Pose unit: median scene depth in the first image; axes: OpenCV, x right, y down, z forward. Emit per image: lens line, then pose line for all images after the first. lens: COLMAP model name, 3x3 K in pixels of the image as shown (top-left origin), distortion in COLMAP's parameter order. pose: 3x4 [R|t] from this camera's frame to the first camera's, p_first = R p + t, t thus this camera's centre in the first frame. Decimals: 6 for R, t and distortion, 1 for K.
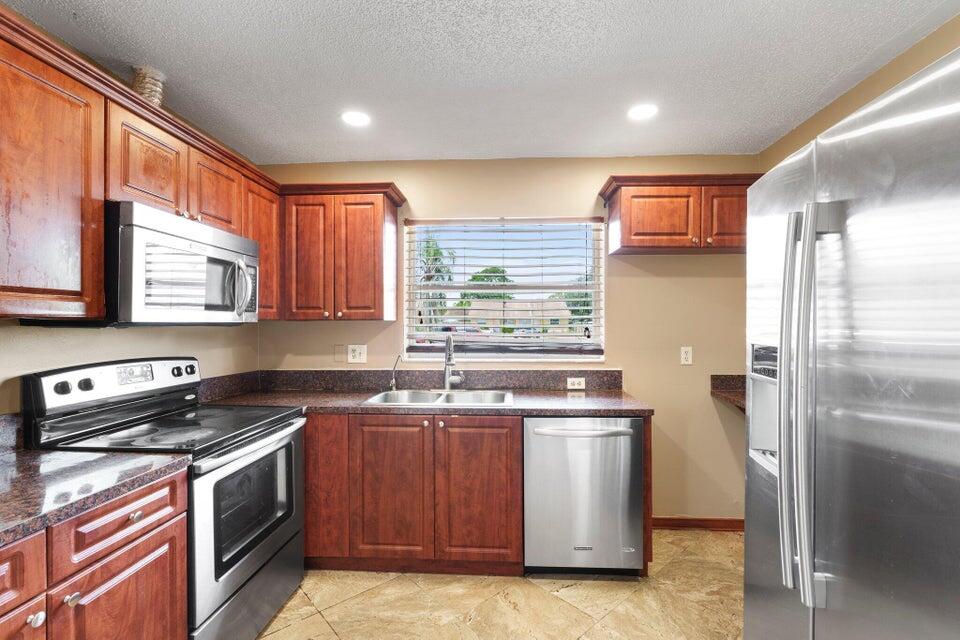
lens RADIAL K [[430.0, 0, 486.5], [0, 430.0, 324.7], [0, 0, 1]] dist [-0.007716, 0.000764]
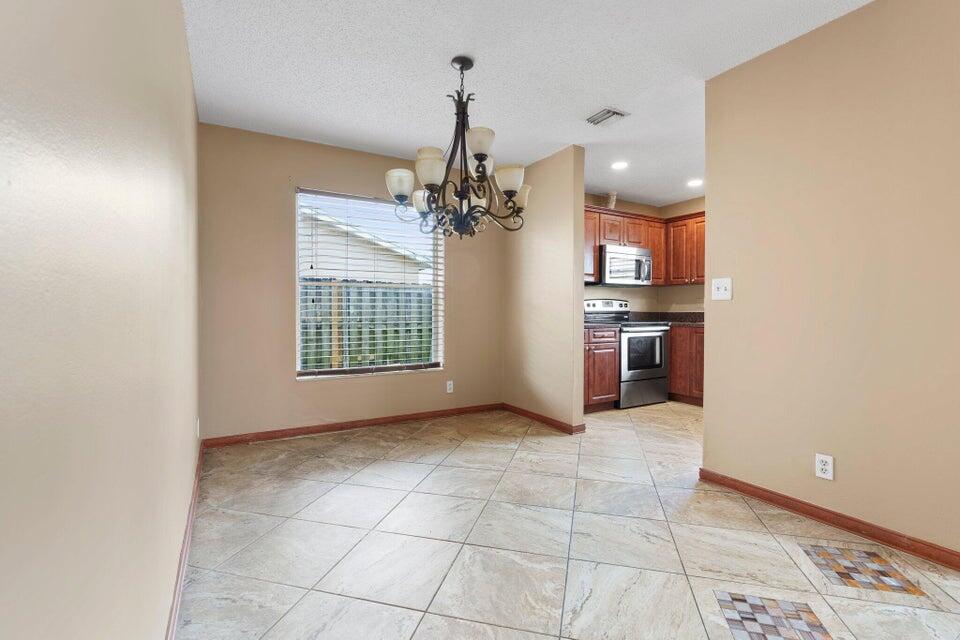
lens RADIAL K [[430.0, 0, 480.7], [0, 430.0, 317.8], [0, 0, 1]] dist [-0.007716, 0.000764]
pose [[0.549195, 0.013971, -0.835577, 1.058517], [-0.001923, 0.999879, 0.015455, 0.163626], [0.835692, -0.006880, 0.549155, -1.216946]]
